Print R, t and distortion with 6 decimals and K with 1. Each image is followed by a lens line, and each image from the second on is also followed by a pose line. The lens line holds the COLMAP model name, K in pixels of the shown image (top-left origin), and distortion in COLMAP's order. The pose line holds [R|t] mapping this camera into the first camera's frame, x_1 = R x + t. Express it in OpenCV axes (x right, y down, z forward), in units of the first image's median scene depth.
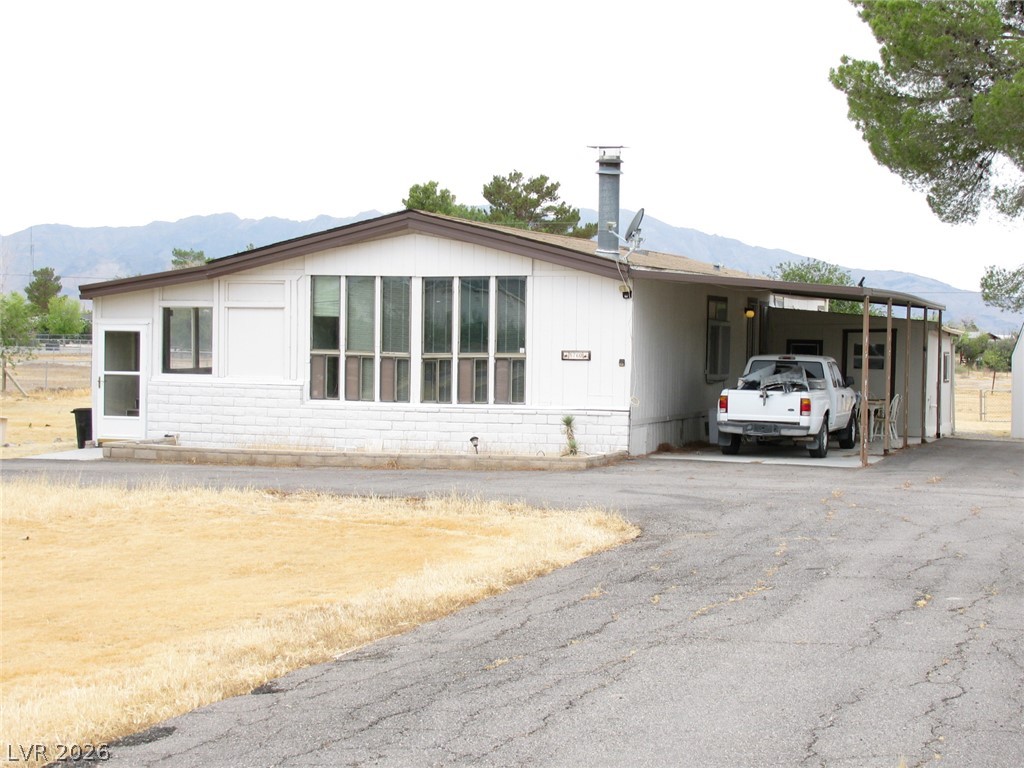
lens RADIAL K [[1963.3, 0, 508.0], [0, 1963.3, 382.4], [0, 0, 1]] dist [-0.012929, 0.000000]
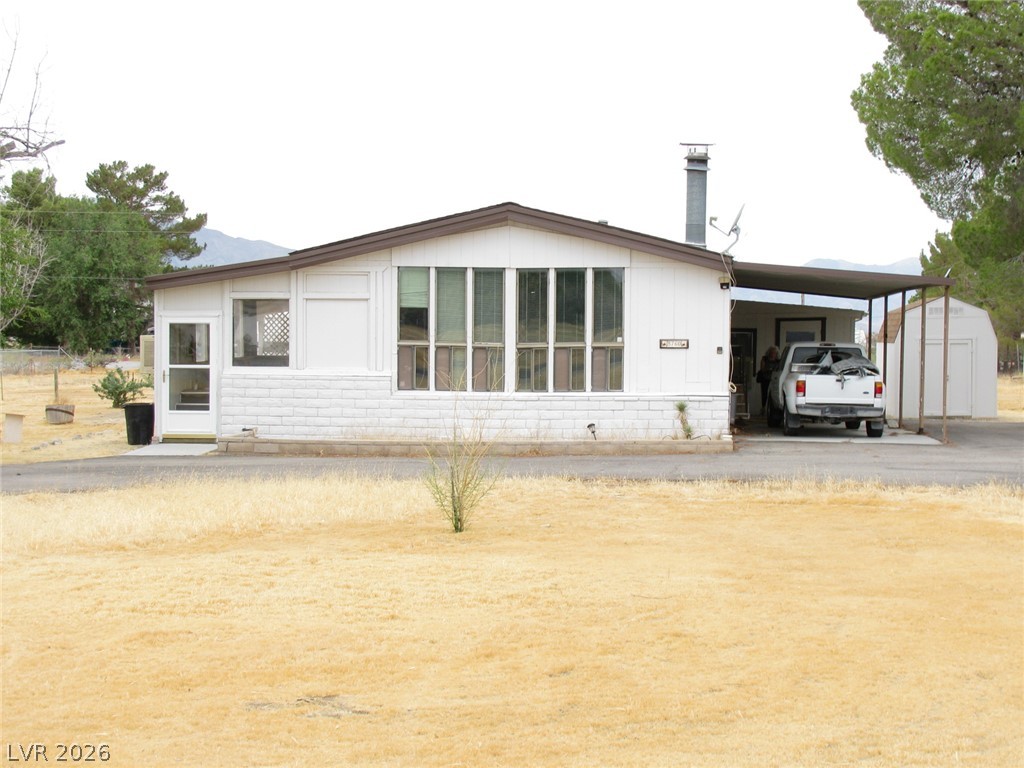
lens RADIAL K [[1963.3, 0, 520.9], [0, 1963.3, 386.5], [0, 0, 1]] dist [-0.012929, 0.000000]
pose [[0.965069, -0.014890, 0.261574, -0.309210], [0.013143, 0.999878, 0.008429, -0.000918], [-0.261667, -0.004697, 0.965147, 0.014385]]
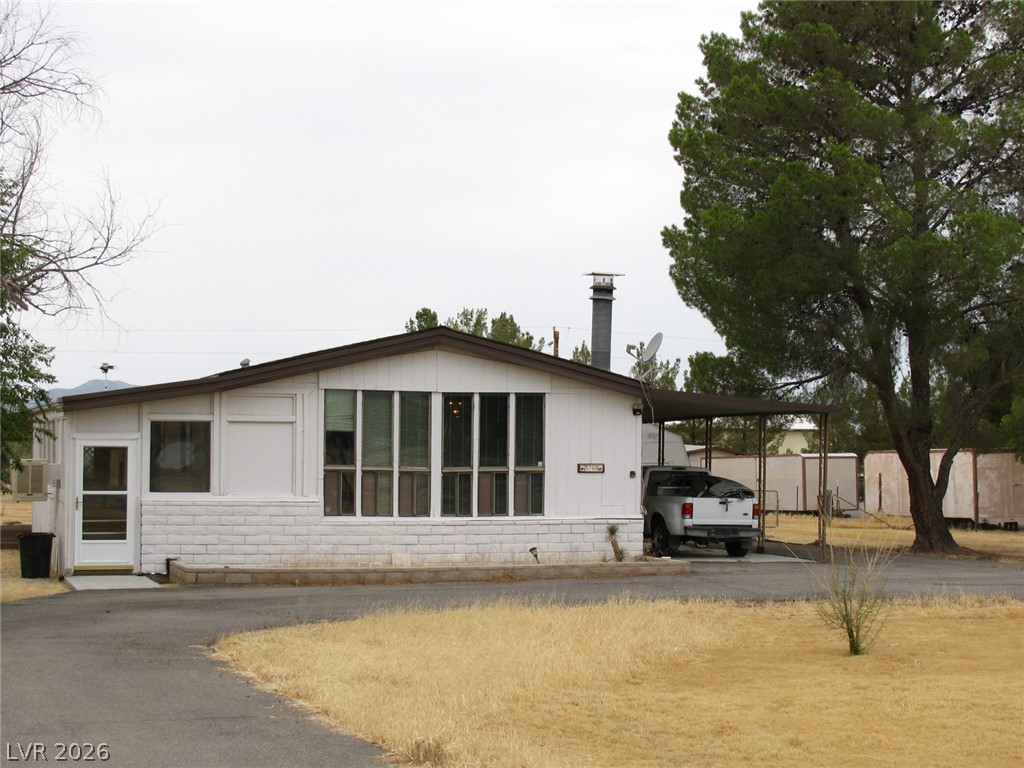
lens RADIAL K [[1963.3, 0, 506.2], [0, 1963.3, 385.3], [0, 0, 1]] dist [-0.012929, 0.000000]
pose [[0.814162, 0.014284, 0.580462, -0.607546], [0.017751, 0.998618, -0.049472, -0.006593], [-0.580366, 0.050582, 0.812783, 0.153488]]
